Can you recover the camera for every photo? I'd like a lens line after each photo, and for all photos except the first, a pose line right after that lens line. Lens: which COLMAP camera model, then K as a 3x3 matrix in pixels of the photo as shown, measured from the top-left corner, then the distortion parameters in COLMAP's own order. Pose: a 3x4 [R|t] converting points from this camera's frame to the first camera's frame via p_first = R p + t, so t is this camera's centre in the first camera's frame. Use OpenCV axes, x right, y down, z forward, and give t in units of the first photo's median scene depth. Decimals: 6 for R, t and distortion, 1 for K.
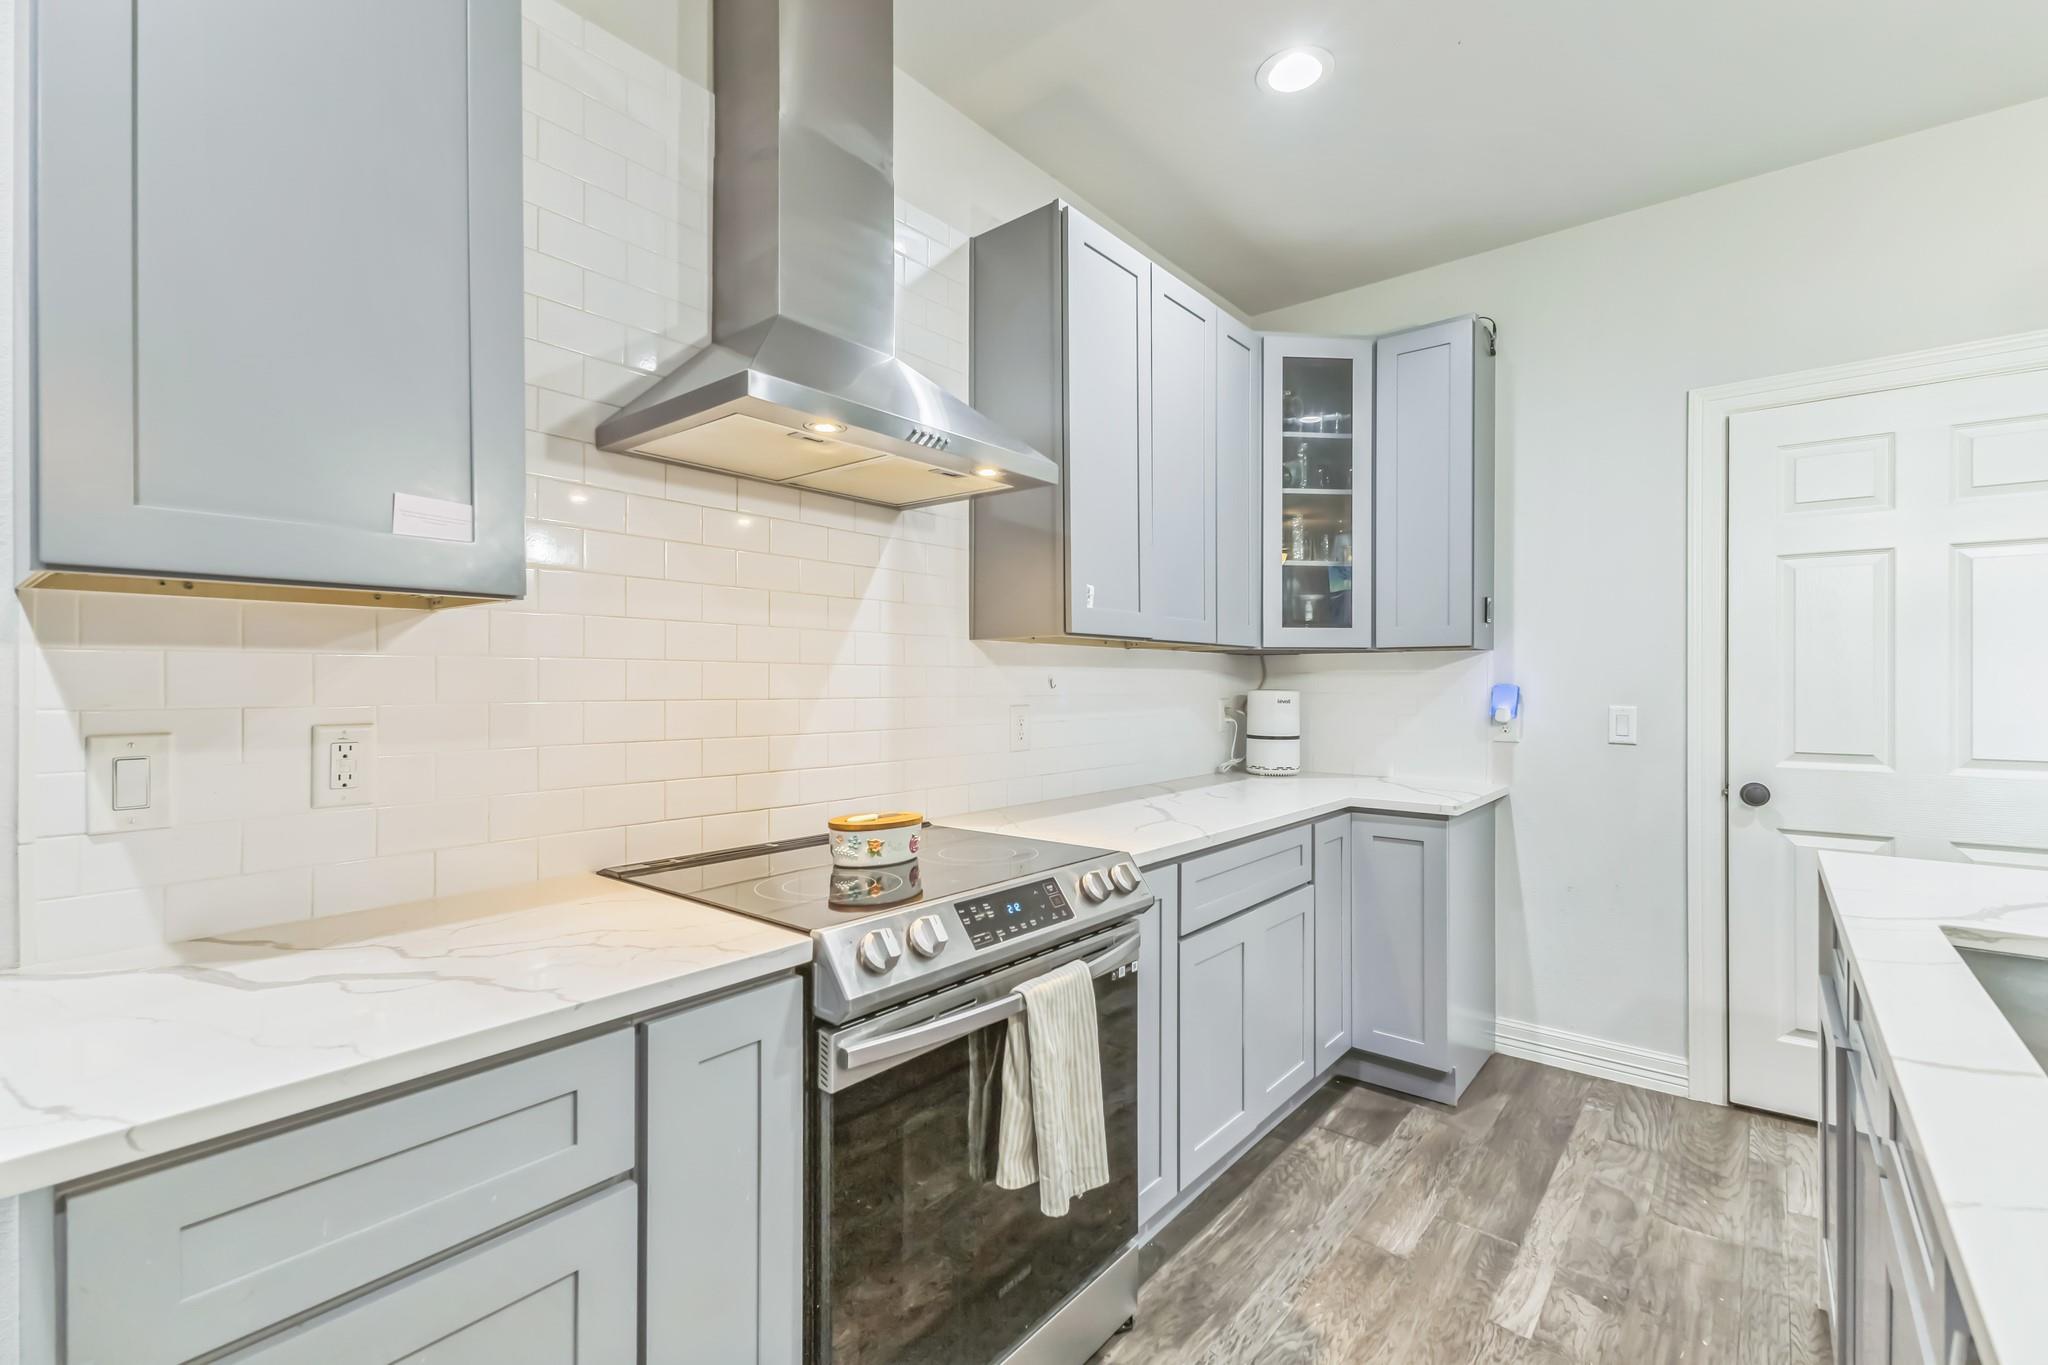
lens RADIAL K [[895.6, 0, 1024.0], [0, 895.6, 682.5], [0, 0, 1]] dist [0.012527, 0.000106]
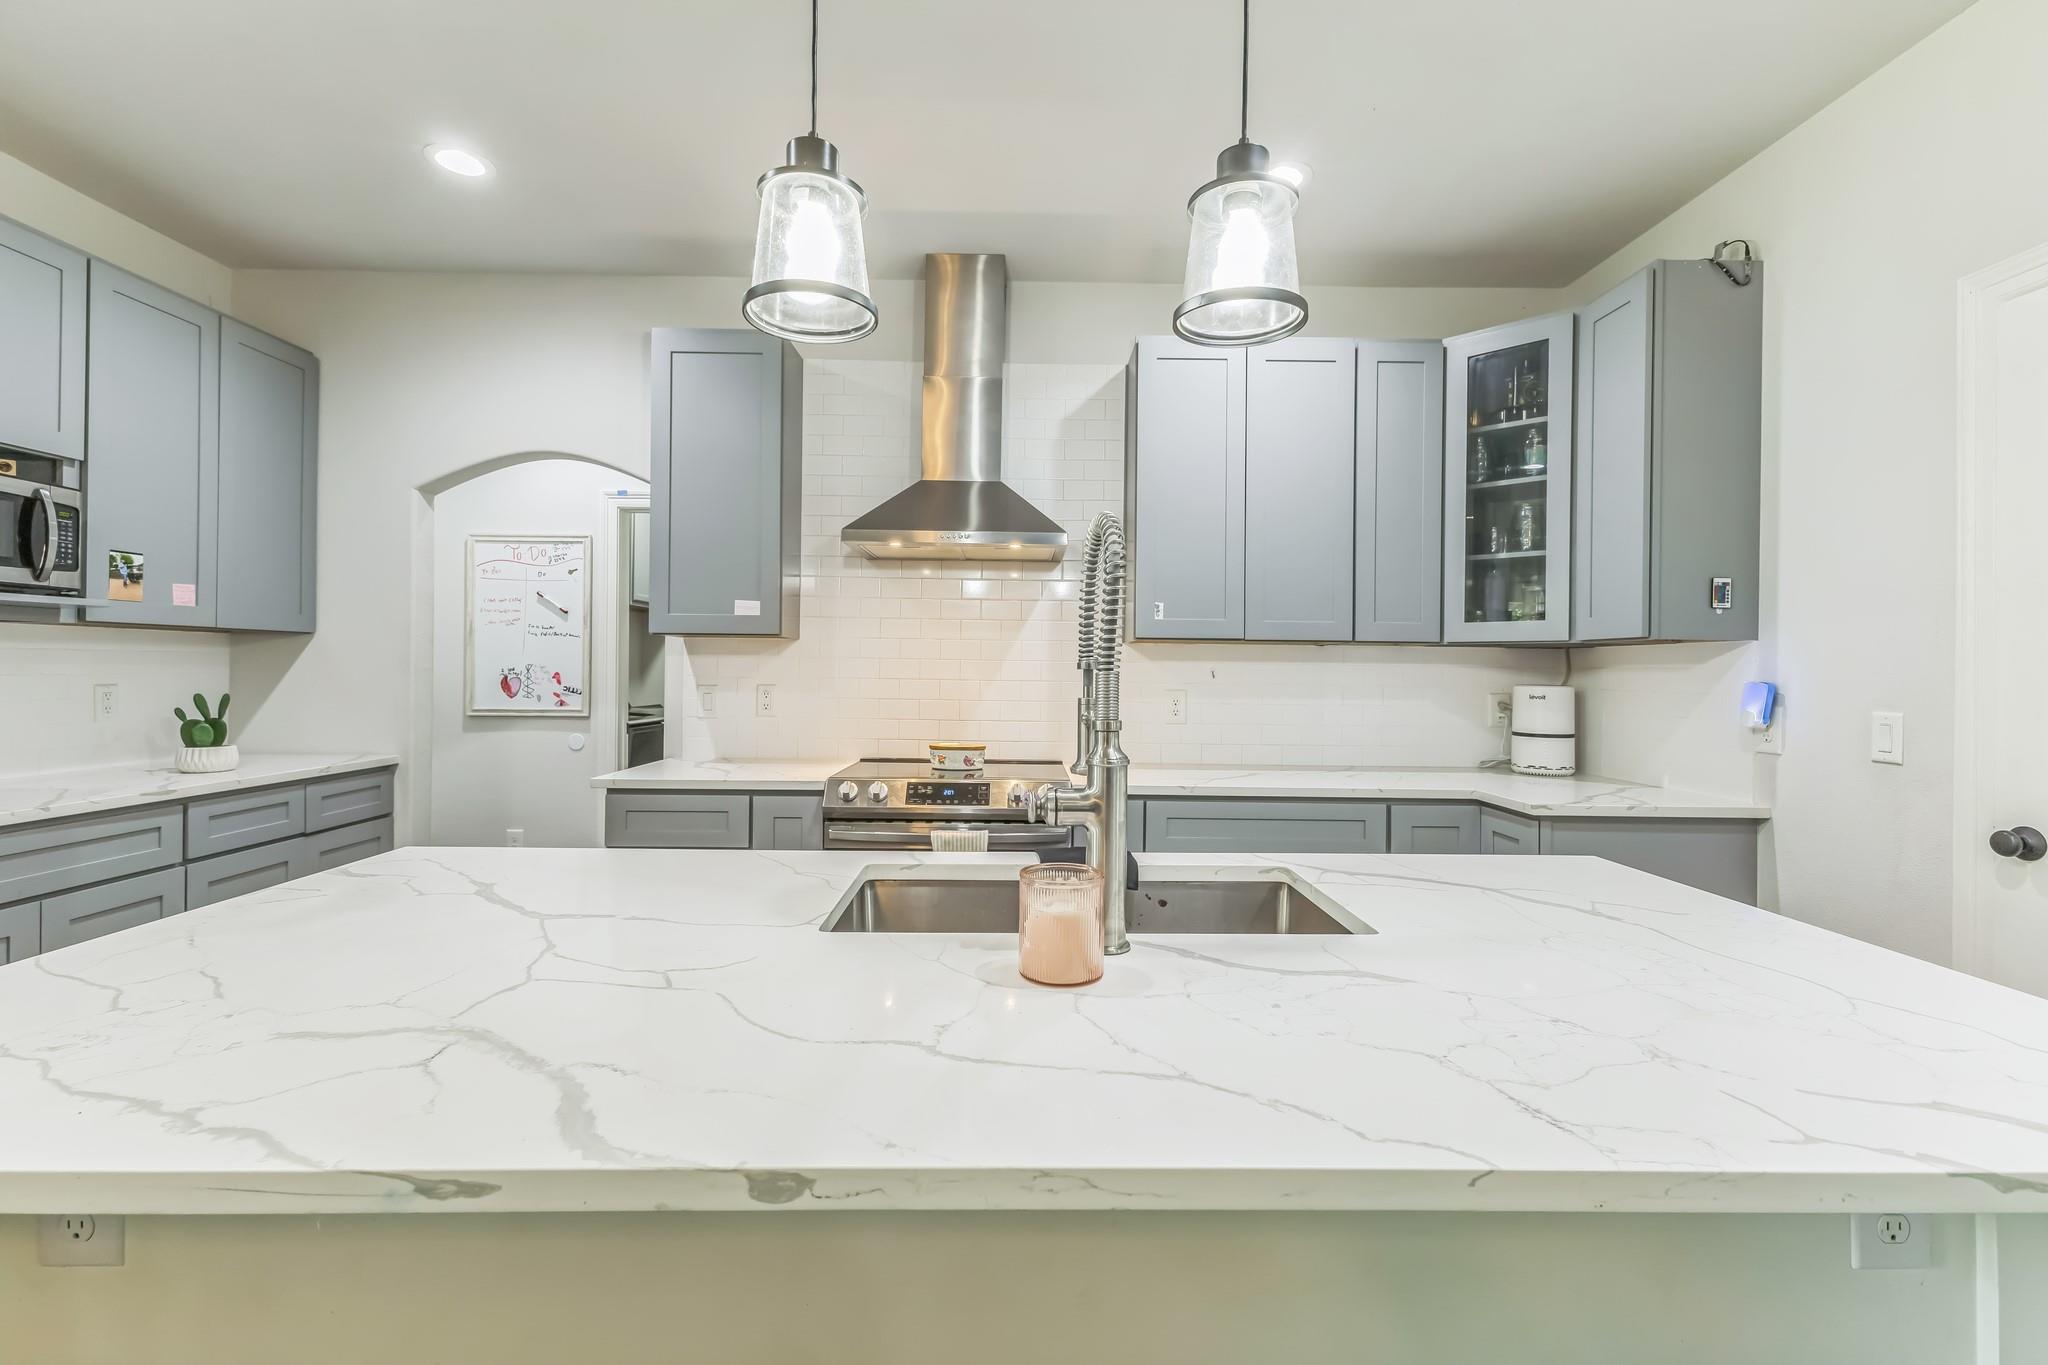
lens RADIAL K [[879.1, 0, 1024.3], [0, 879.1, 666.3], [0, 0, 1]] dist [0.004319, -0.000154]
pose [[0.645053, 0.002942, -0.764132, 1.023914], [-0.012110, 0.999906, -0.006373, 0.000903], [0.764042, 0.013364, 0.645028, -0.038134]]
